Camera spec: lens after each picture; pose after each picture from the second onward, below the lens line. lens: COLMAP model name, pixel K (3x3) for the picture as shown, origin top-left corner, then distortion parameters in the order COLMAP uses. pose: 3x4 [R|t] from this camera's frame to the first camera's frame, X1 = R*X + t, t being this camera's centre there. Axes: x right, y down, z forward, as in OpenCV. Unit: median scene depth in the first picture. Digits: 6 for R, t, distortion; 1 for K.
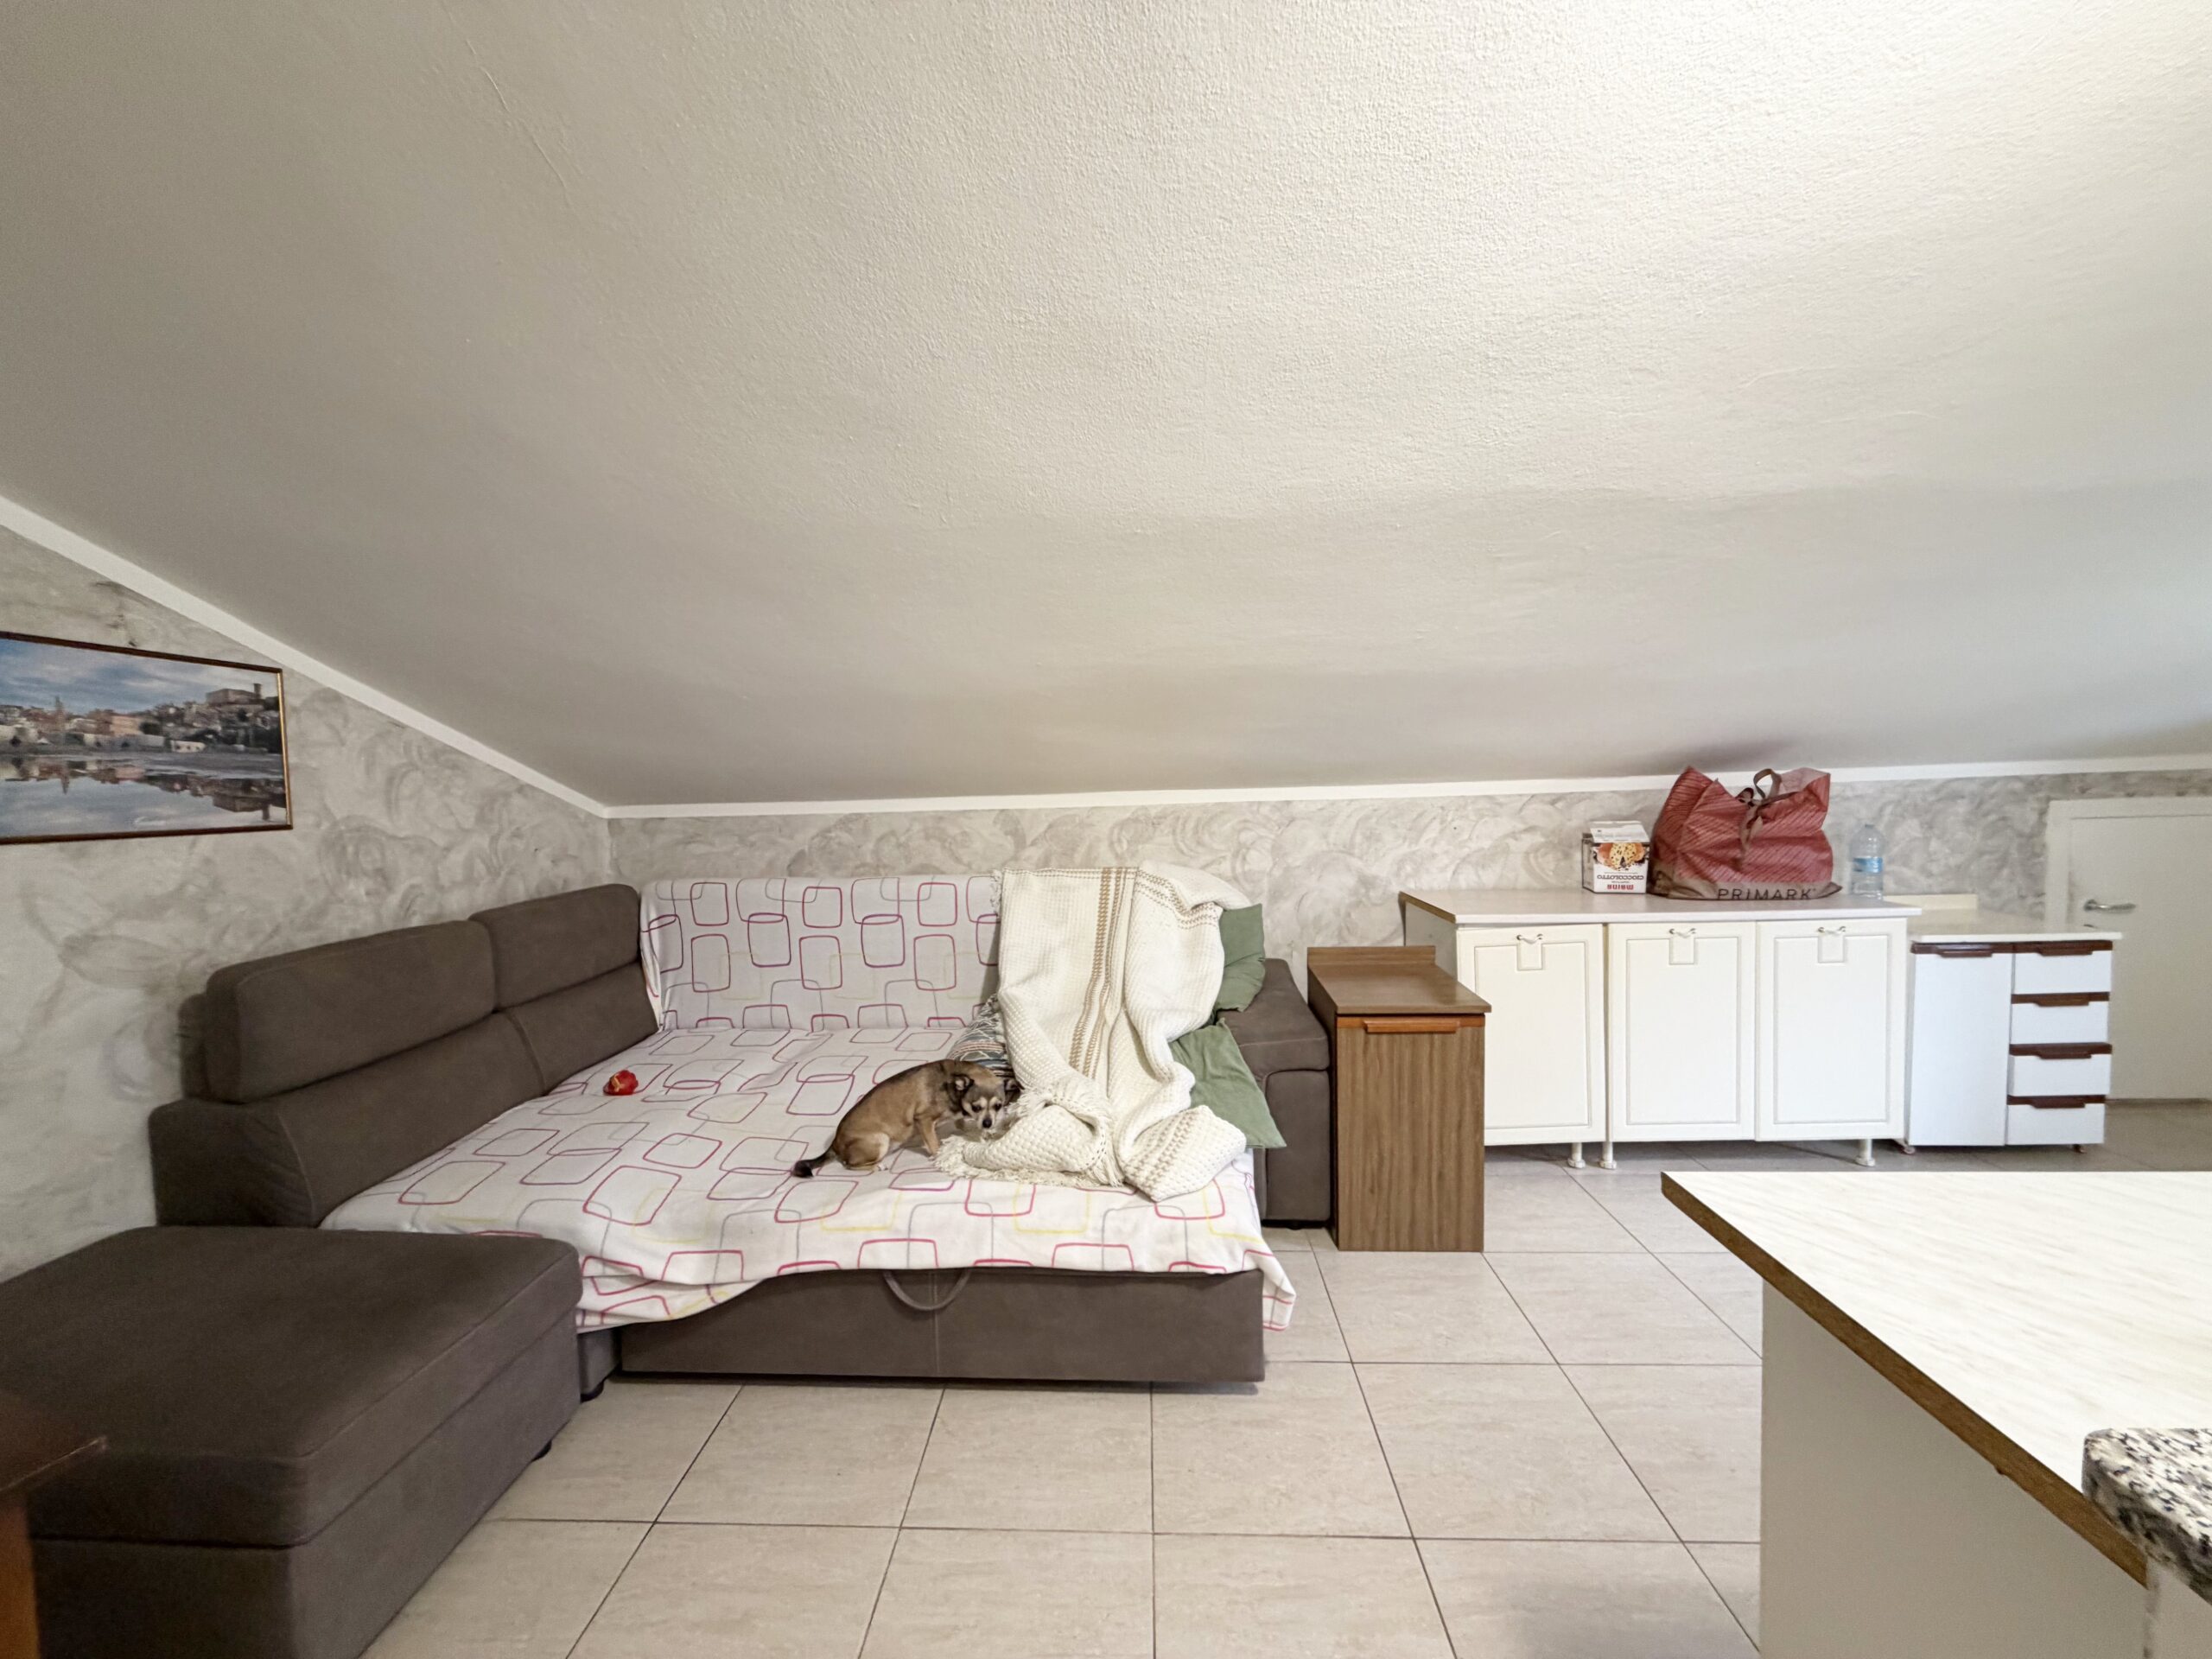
lens RADIAL K [[879.4, 0, 1099.9], [0, 879.4, 827.3], [0, 0, 1]] dist [-0.001245, 0.000429]
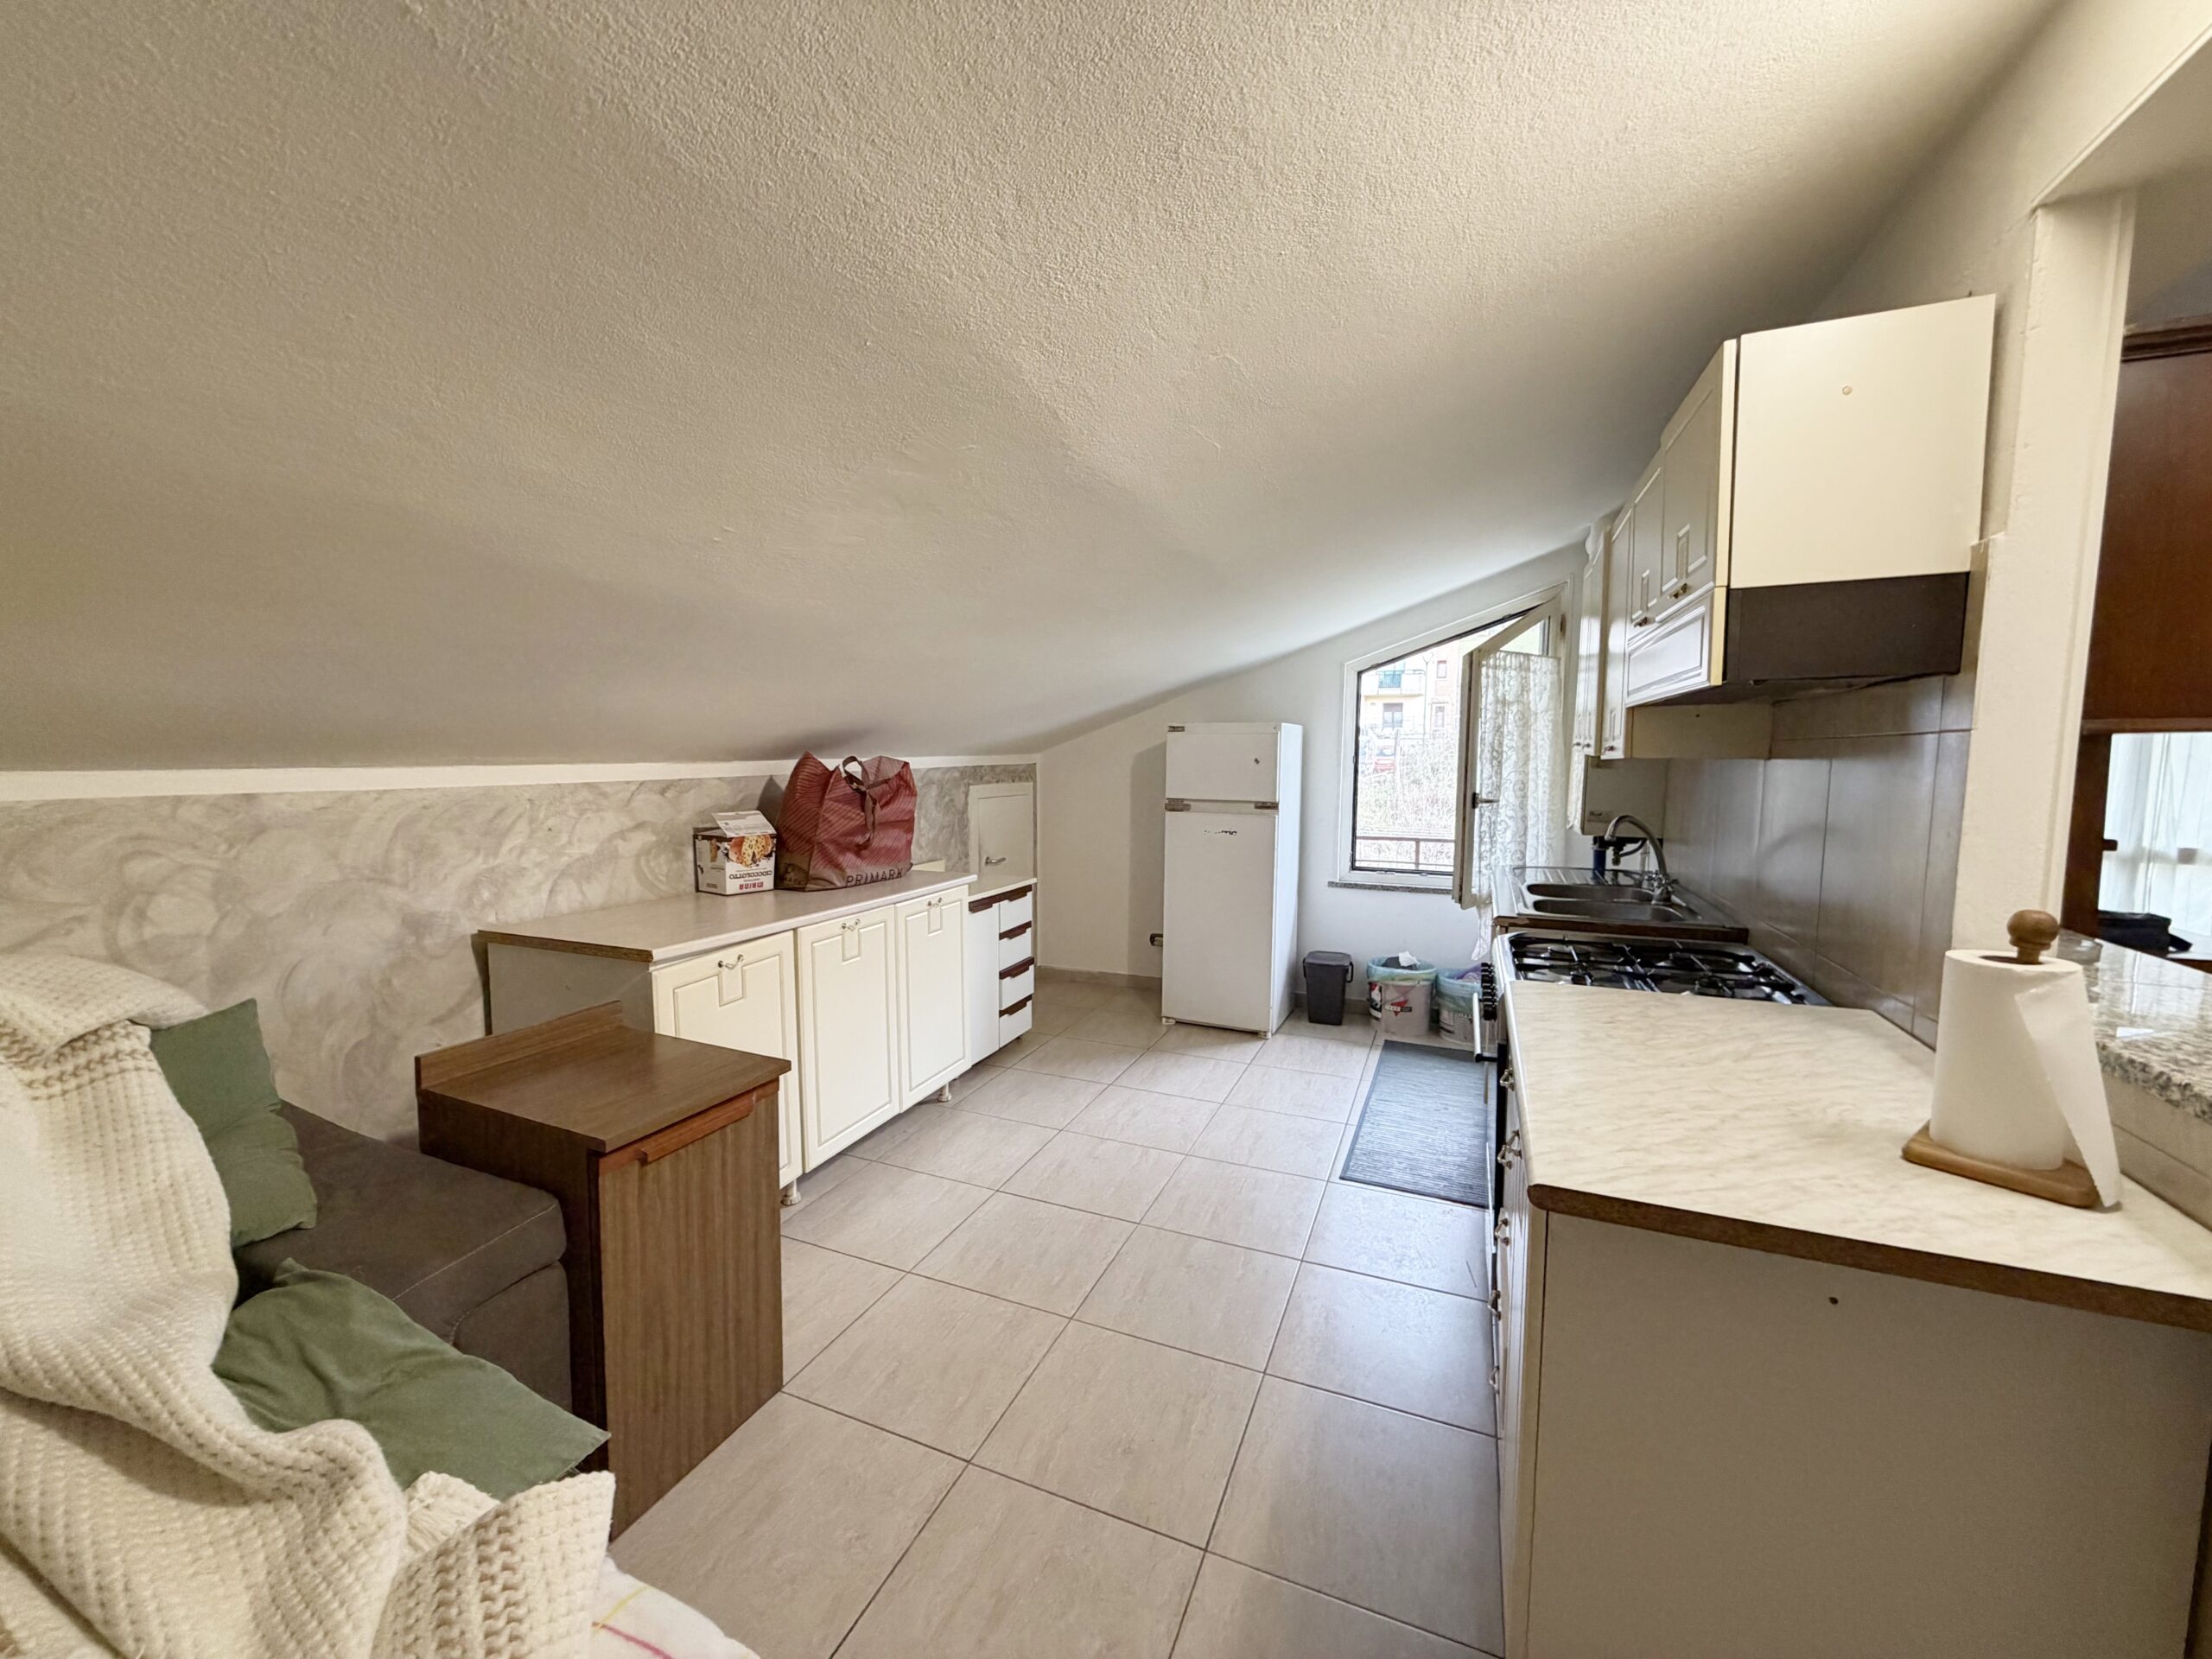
lens RADIAL K [[879.4, 0, 1099.9], [0, 879.4, 827.3], [0, 0, 1]] dist [-0.001245, 0.000429]
pose [[0.343167, -0.049805, 0.937953, -0.119426], [0.040733, 0.998443, 0.038114, -0.010579], [-0.938391, 0.025126, 0.344661, 0.372790]]
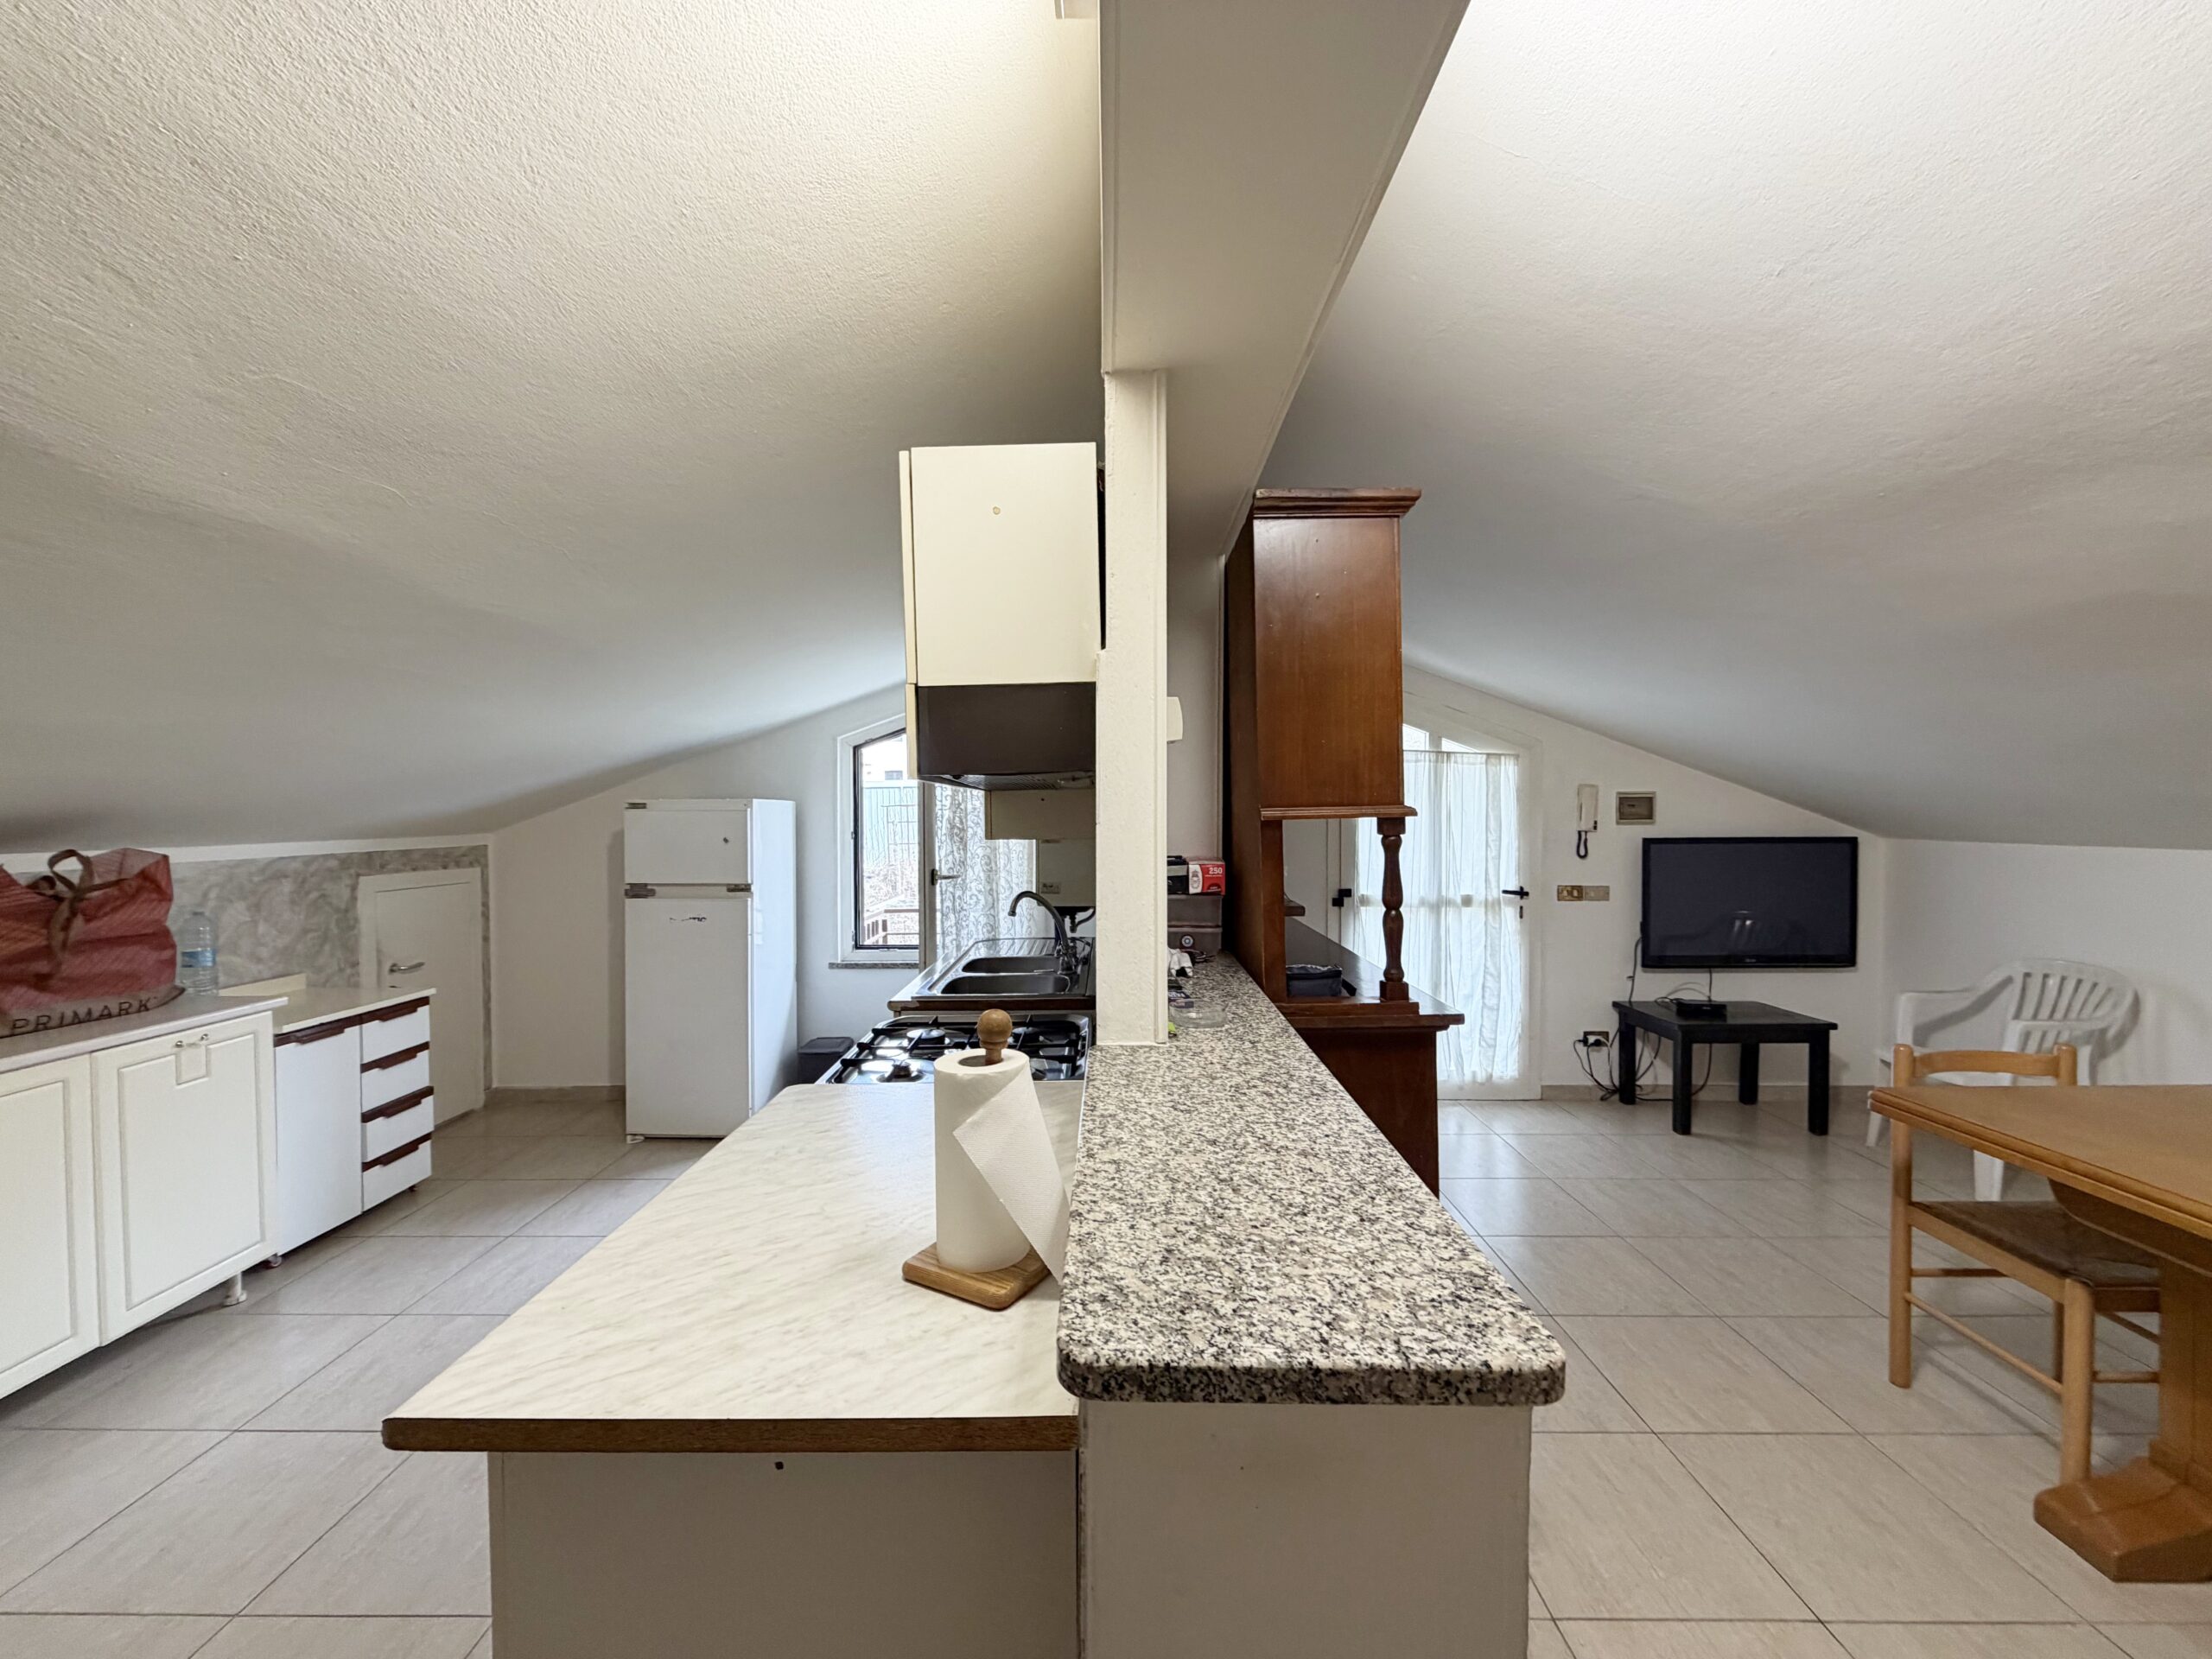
lens RADIAL K [[878.0, 0, 1100.1], [0, 878.0, 828.0], [0, 0, 1]] dist [0.001054, 0.000018]
pose [[-0.041875, 0.017003, 0.998978, -0.040384], [0.066073, 0.997714, -0.014212, -0.015466], [-0.996936, 0.065410, -0.042902, 0.141380]]
